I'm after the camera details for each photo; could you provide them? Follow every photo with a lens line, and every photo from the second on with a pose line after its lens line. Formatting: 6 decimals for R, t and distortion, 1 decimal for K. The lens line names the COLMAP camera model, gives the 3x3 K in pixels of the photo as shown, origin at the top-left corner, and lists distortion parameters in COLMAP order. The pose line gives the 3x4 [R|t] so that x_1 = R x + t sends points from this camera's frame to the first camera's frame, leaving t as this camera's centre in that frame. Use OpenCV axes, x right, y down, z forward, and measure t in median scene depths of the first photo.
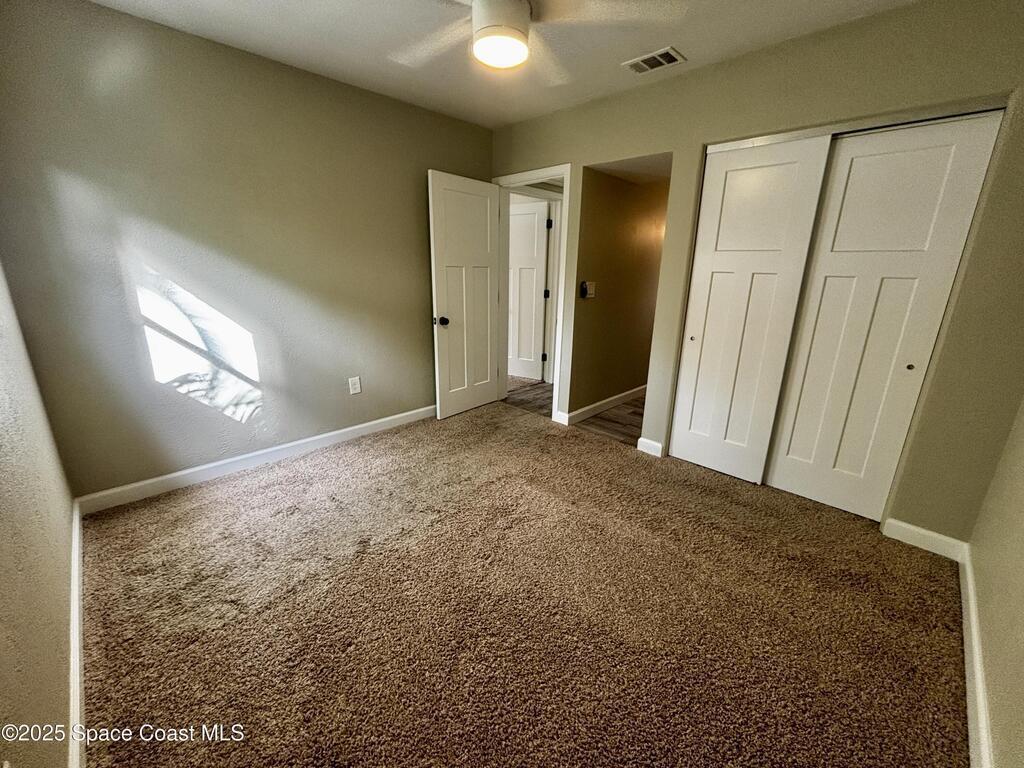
lens RADIAL K [[415.9, 0, 513.8], [0, 415.9, 383.1], [0, 0, 1]] dist [0.001201, 0.000245]
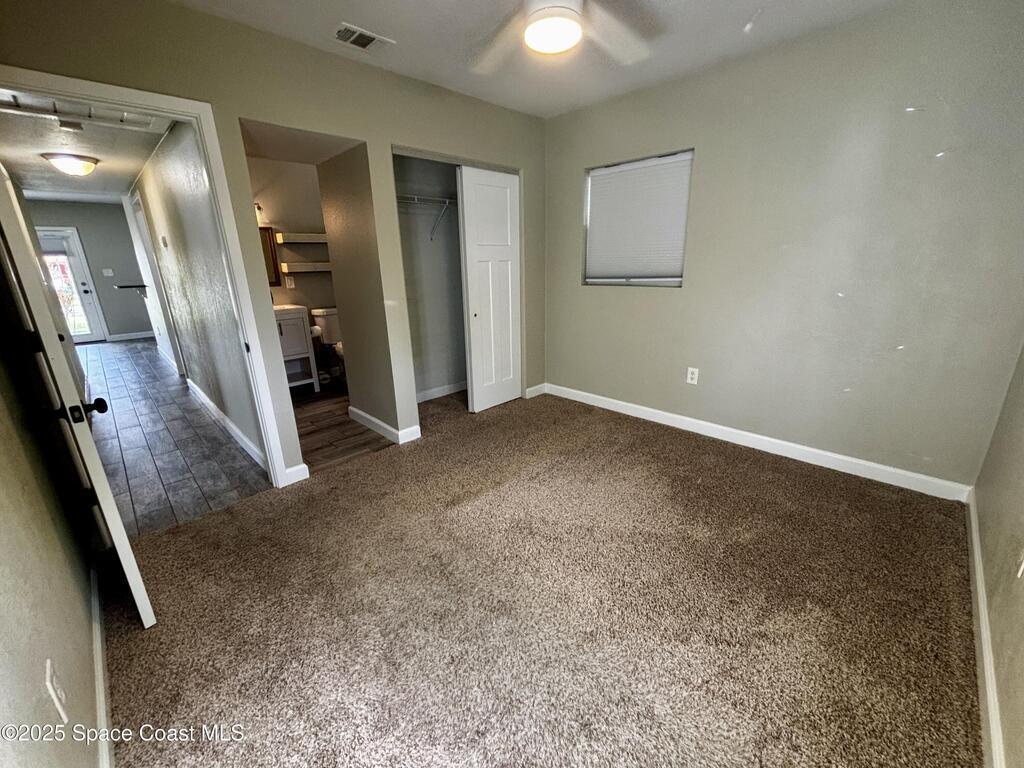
lens RADIAL K [[415.9, 0, 512.2], [0, 415.9, 383.3], [0, 0, 1]] dist [0.001201, 0.000245]
pose [[0.005993, -0.309224, 0.950970, -0.712964], [0.296008, 0.908916, 0.293685, -0.220275], [-0.955167, 0.279735, 0.096980, 0.724193]]
